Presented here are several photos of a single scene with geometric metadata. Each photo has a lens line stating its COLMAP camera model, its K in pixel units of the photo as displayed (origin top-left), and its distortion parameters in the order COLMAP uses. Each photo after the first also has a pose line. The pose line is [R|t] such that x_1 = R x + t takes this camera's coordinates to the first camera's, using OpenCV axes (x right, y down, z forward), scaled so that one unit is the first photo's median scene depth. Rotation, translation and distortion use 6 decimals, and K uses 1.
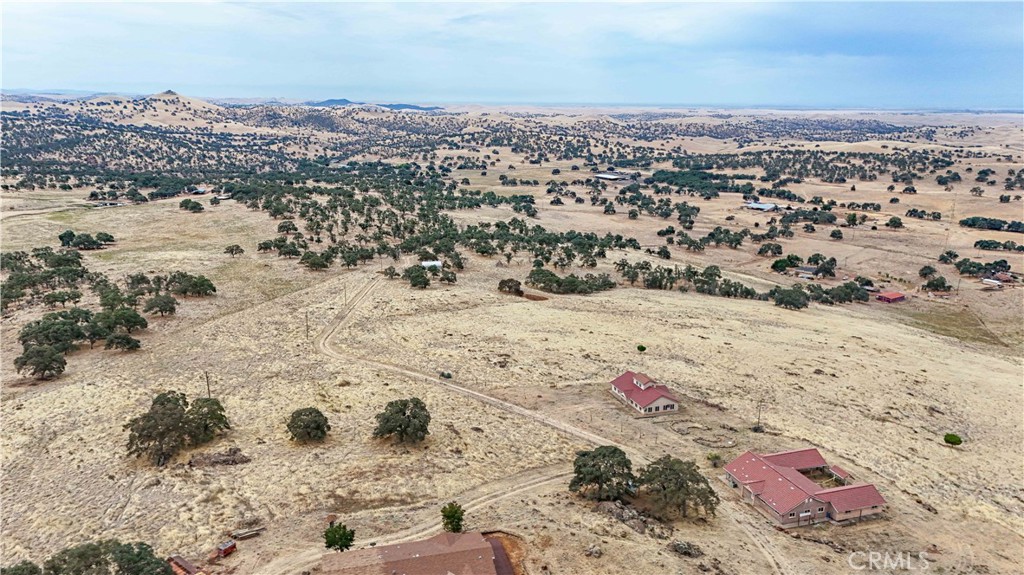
lens RADIAL K [[739.4, 0, 513.7], [0, 739.4, 289.3], [0, 0, 1]] dist [0.073231, -0.067672]
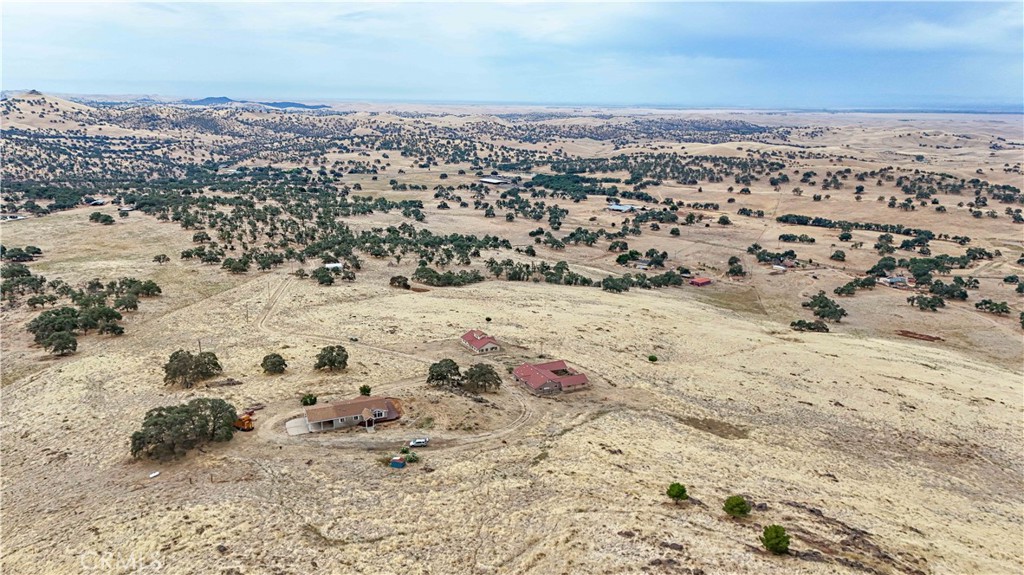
lens RADIAL K [[755.6, 0, 512.7], [0, 755.6, 286.6], [0, 0, 1]] dist [0.105780, -0.117805]
pose [[0.990442, -0.031632, 0.134252, 0.005048], [0.031788, 0.999494, 0.000986, 0.003416], [-0.134216, 0.003291, 0.990947, -0.118273]]
